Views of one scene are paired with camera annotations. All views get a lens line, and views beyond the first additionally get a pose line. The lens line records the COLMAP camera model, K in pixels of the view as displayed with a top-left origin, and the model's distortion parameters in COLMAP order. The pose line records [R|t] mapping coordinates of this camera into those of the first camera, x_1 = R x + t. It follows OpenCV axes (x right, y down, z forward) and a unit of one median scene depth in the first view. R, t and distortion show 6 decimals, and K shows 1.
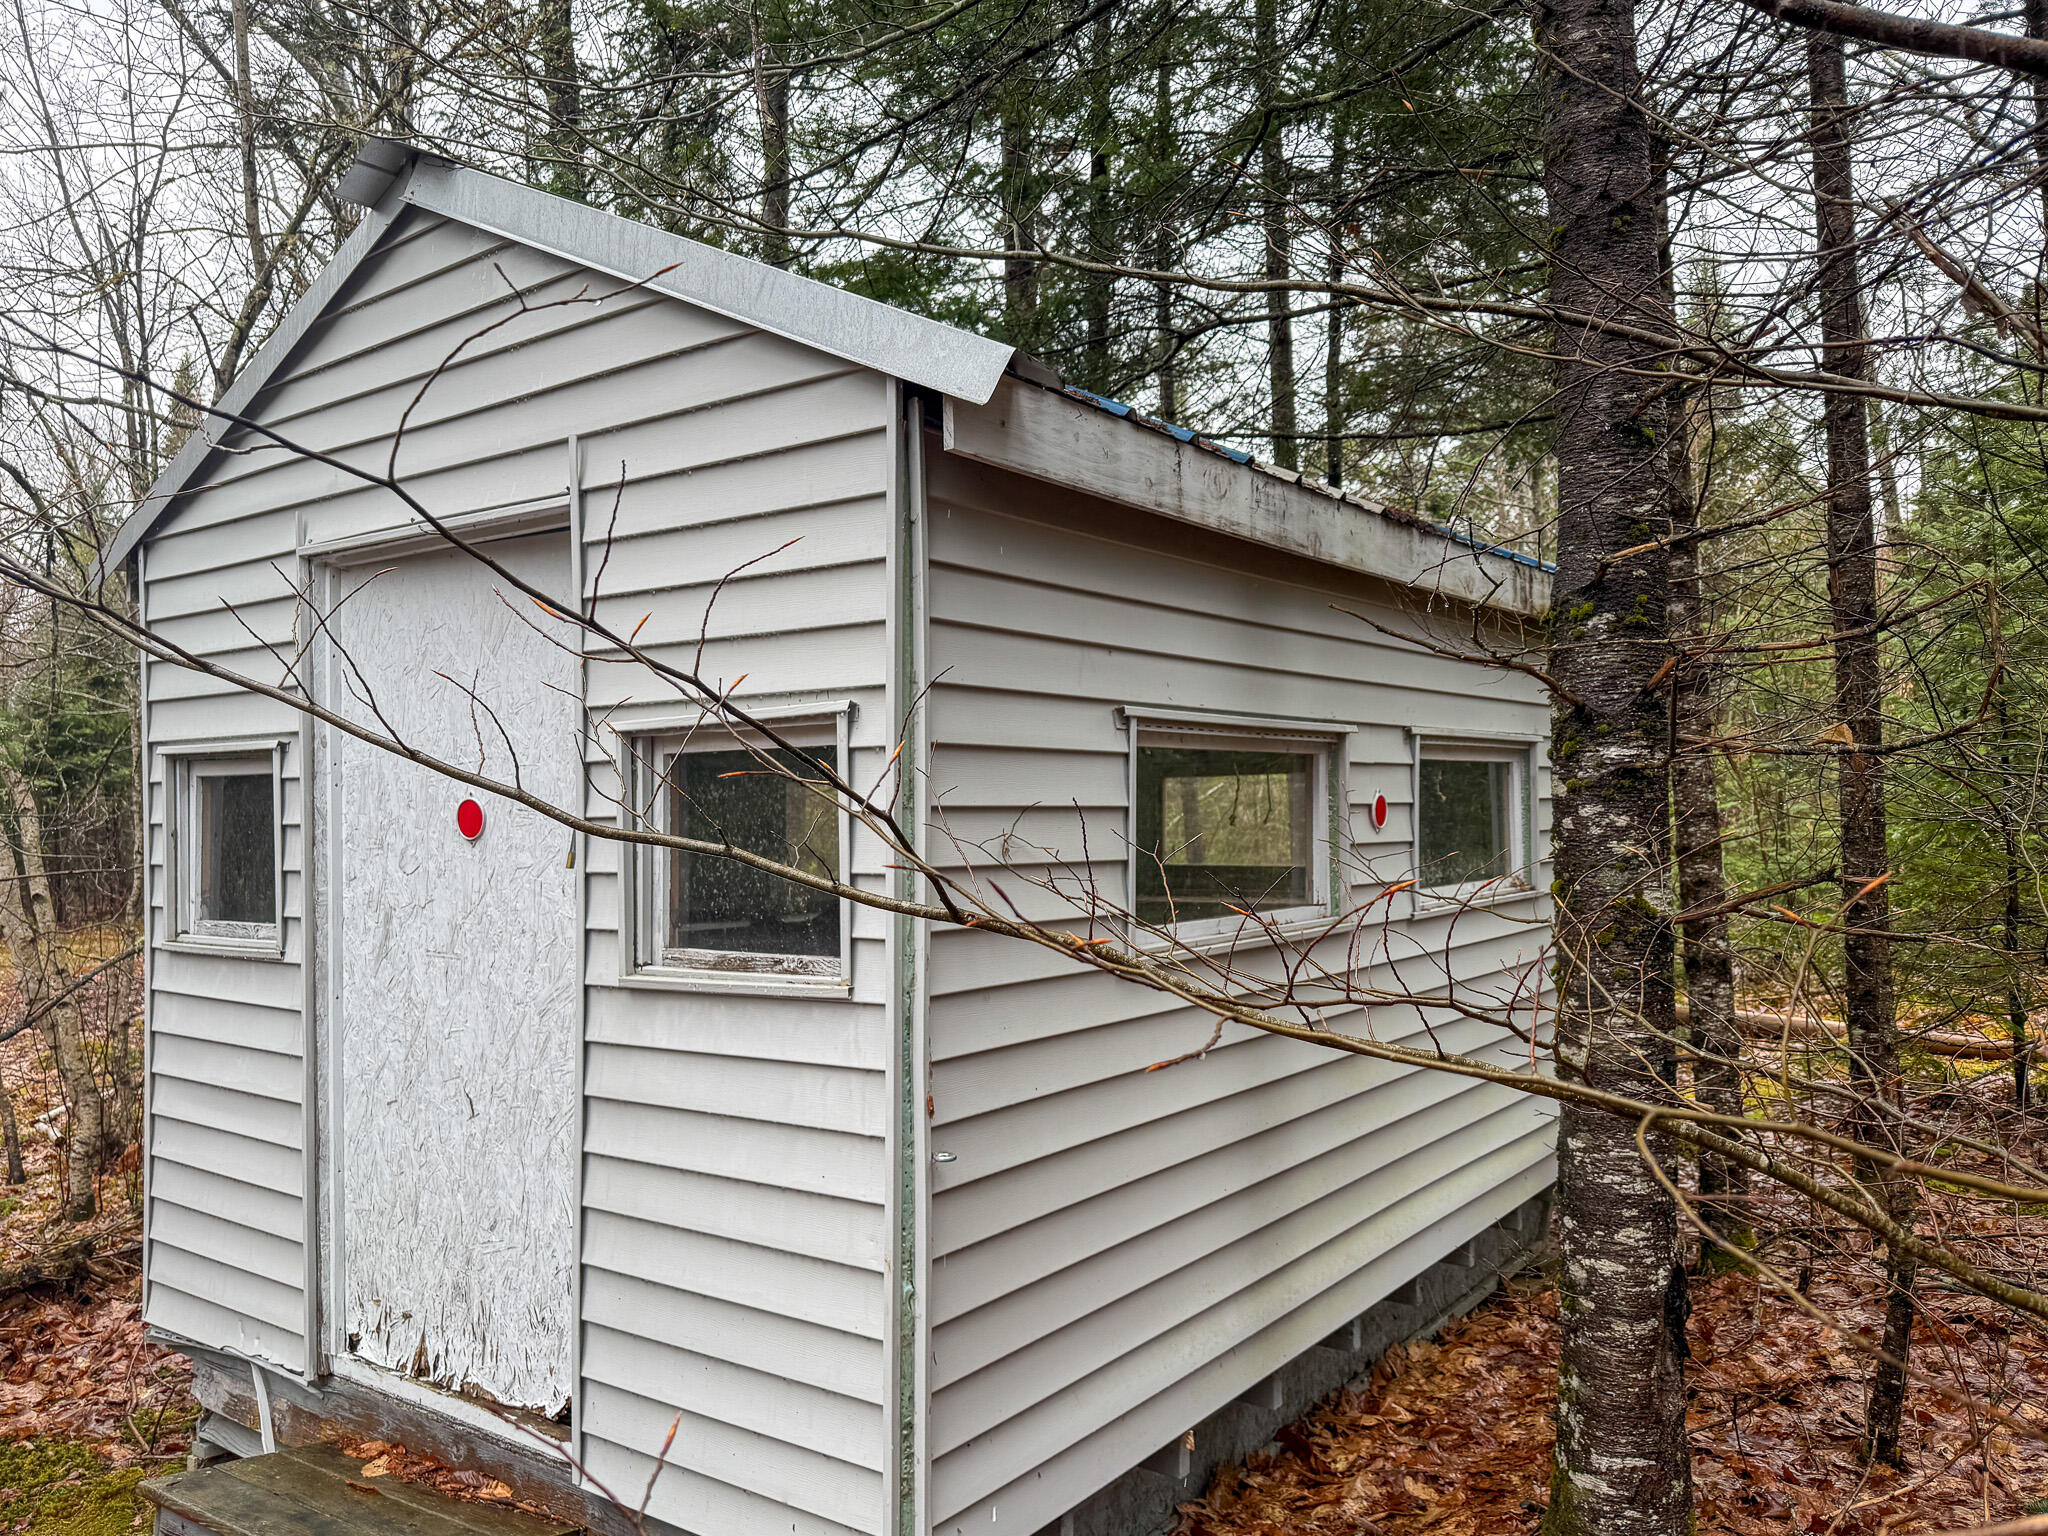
lens RADIAL K [[1493.0, 0, 1037.9], [0, 1493.0, 761.5], [0, 0, 1]] dist [0.119623, -0.181507]
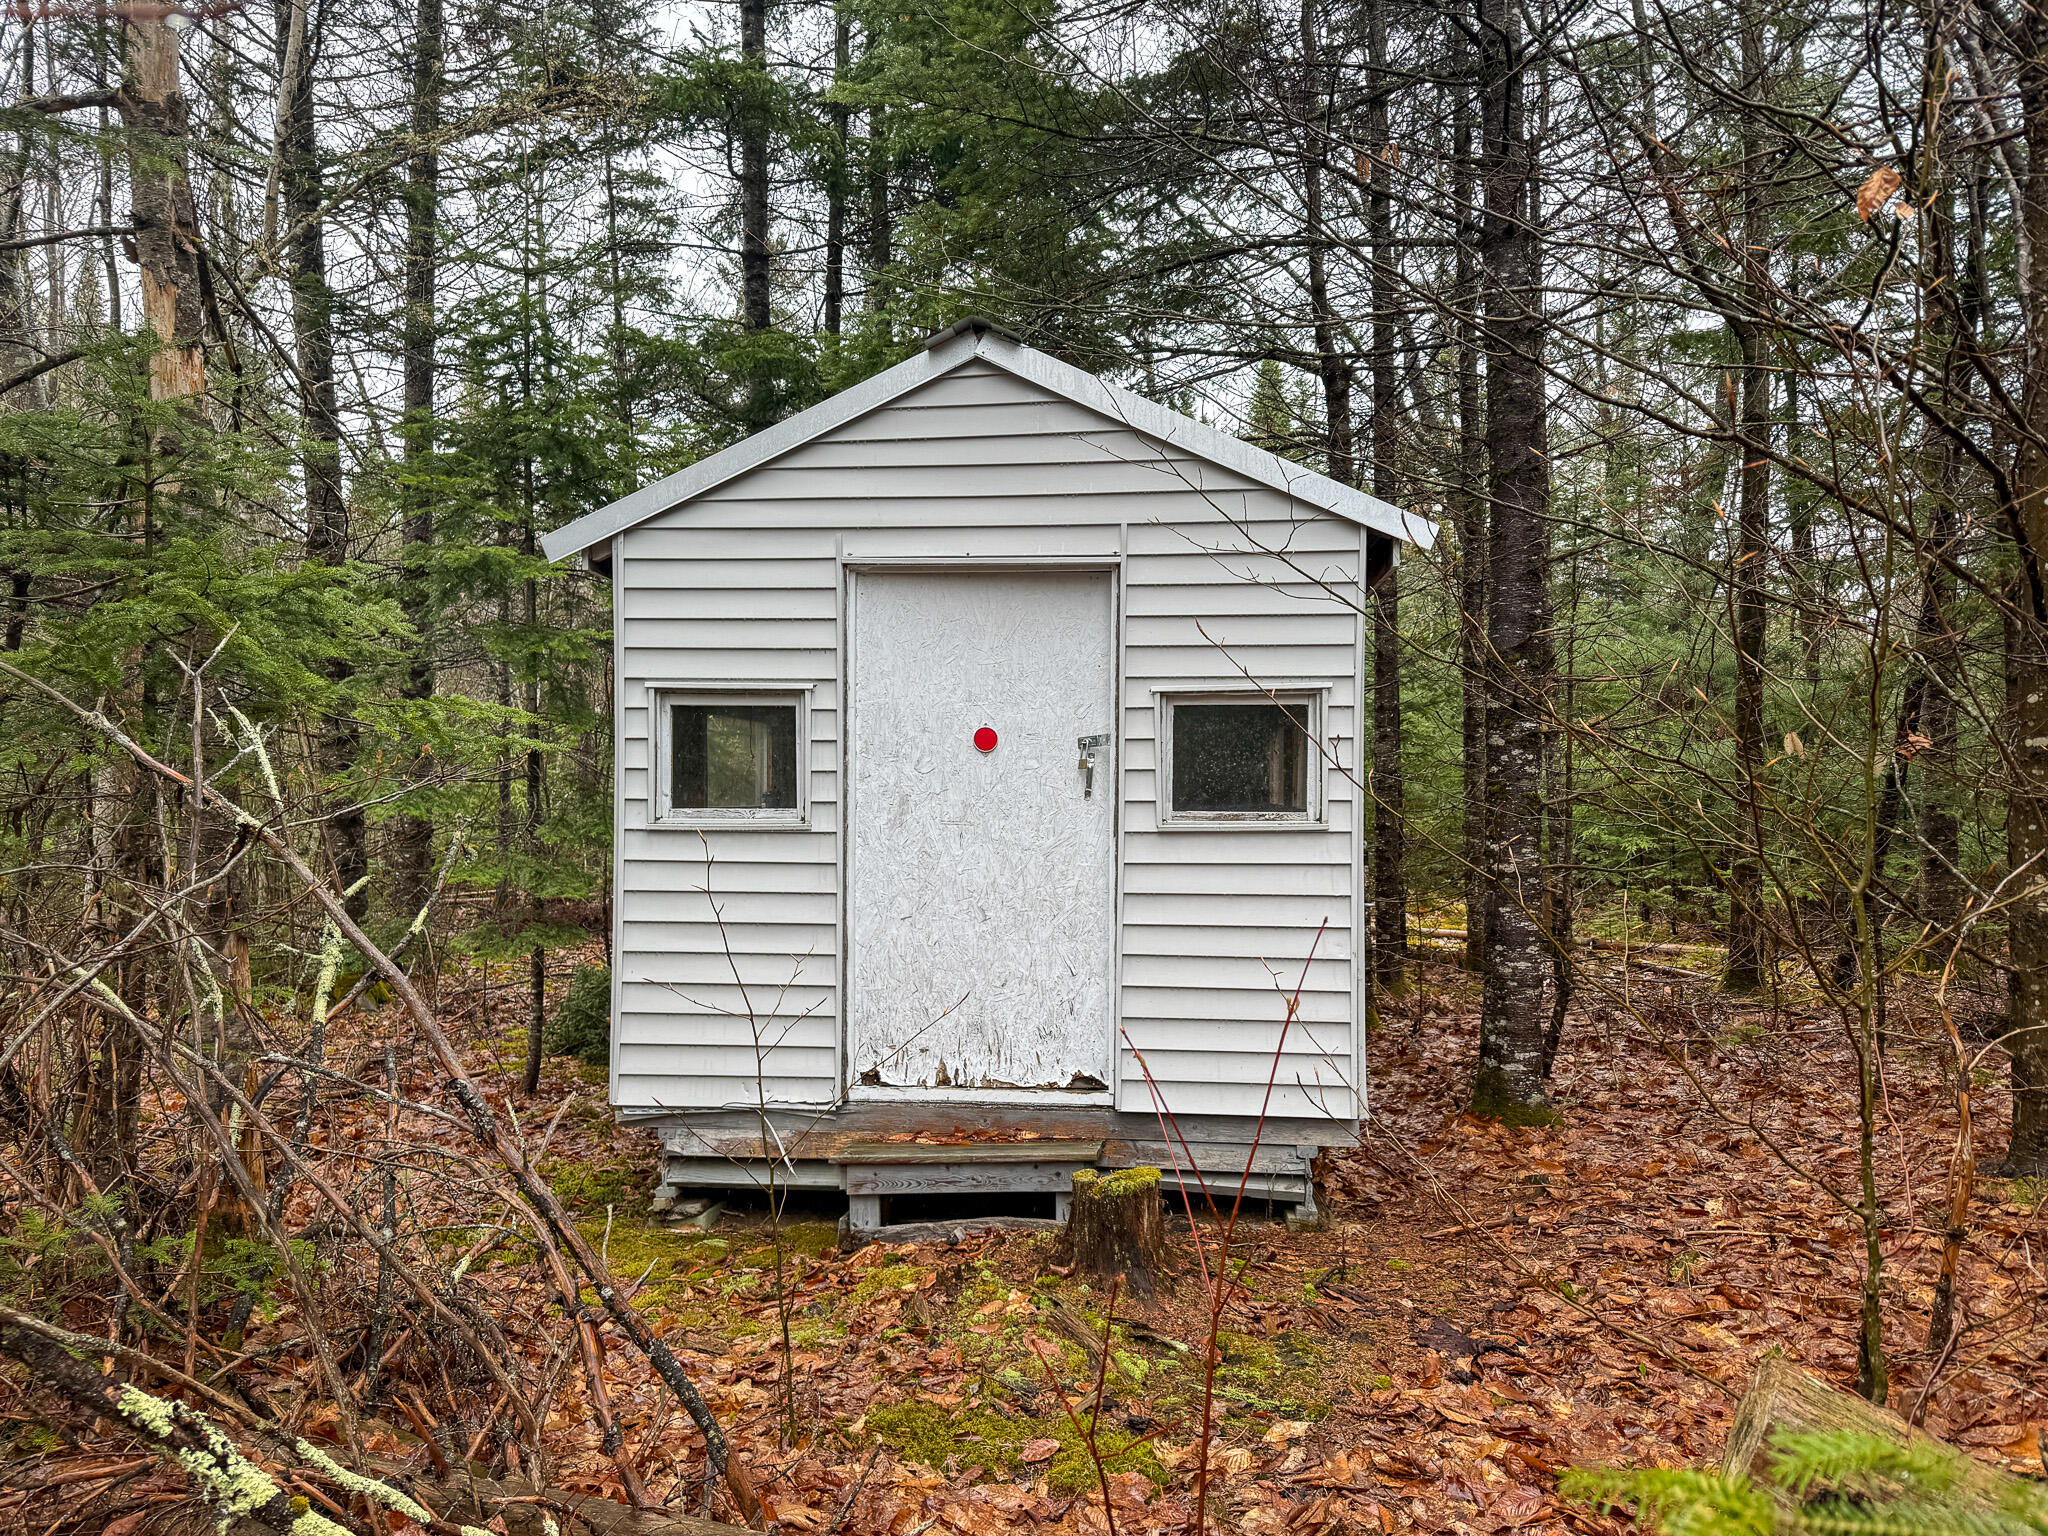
lens RADIAL K [[1493.0, 0, 1037.9], [0, 1493.0, 761.5], [0, 0, 1]] dist [0.119623, -0.181507]
pose [[0.857973, 0.027485, 0.512960, -1.272597], [-0.031870, 0.999492, -0.000248, 0.067185], [-0.512706, -0.016135, 0.858413, -0.455187]]
